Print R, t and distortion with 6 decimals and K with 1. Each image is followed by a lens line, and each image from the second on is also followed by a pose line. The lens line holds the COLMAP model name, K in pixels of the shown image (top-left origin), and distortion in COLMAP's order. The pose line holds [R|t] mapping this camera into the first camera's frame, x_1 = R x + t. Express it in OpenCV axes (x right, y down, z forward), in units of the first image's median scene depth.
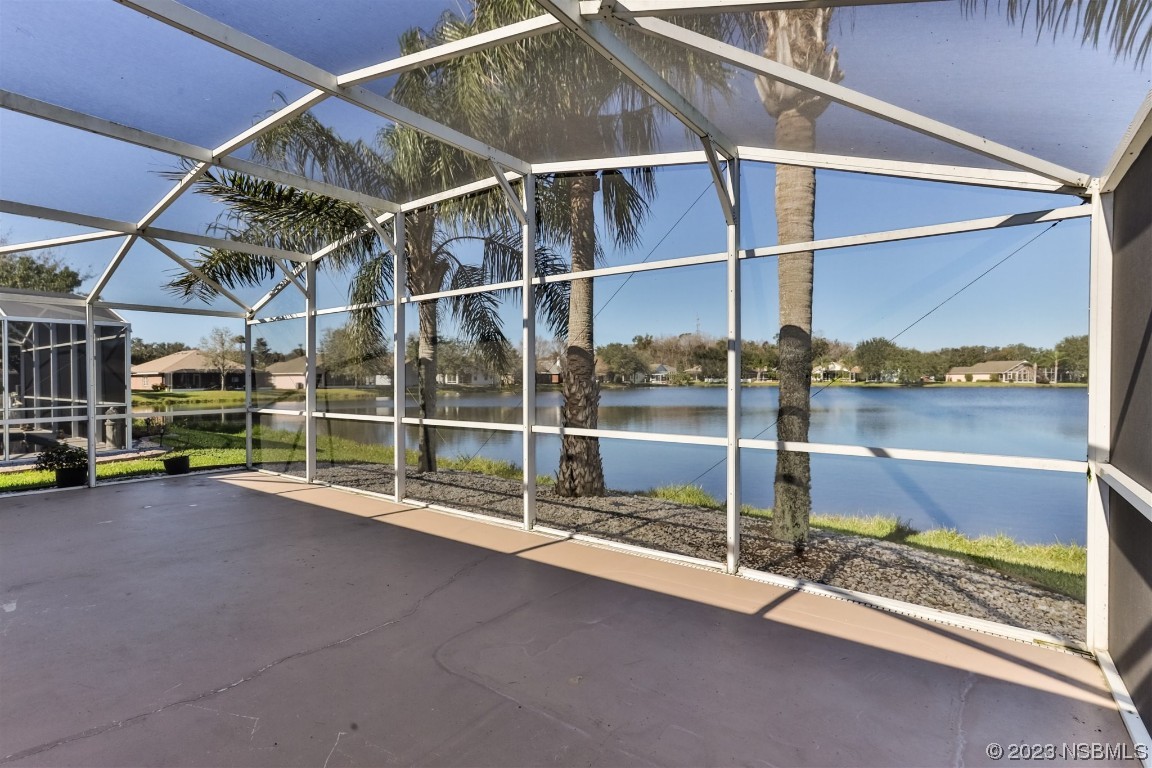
lens RADIAL K [[559.5, 0, 580.6], [0, 559.5, 387.3], [0, 0, 1]] dist [-0.051089, 0.038678]
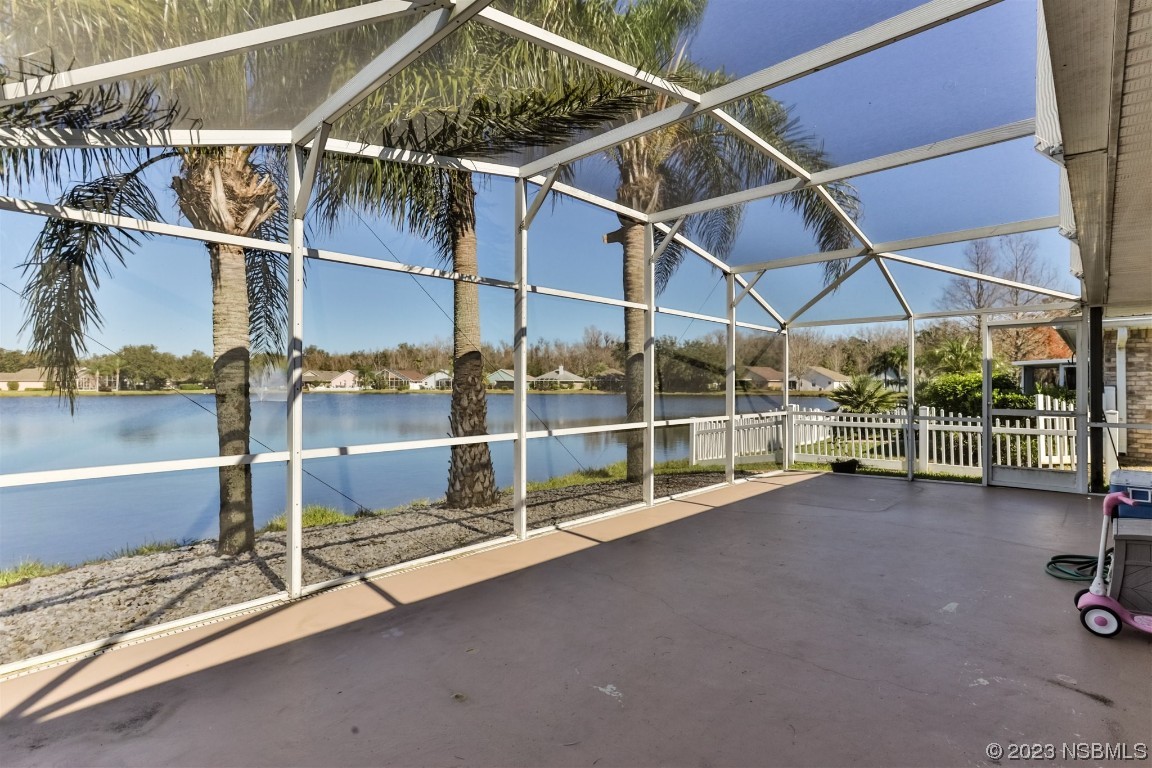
lens RADIAL K [[566.6, 0, 576.0], [0, 566.6, 384.0], [0, 0, 1]] dist [-0.041423, 0.024282]
pose [[0.130871, -0.001139, 0.991399, -0.528701], [0.021308, 0.999772, -0.001664, -0.006386], [-0.991170, 0.021342, 0.130866, 0.380919]]
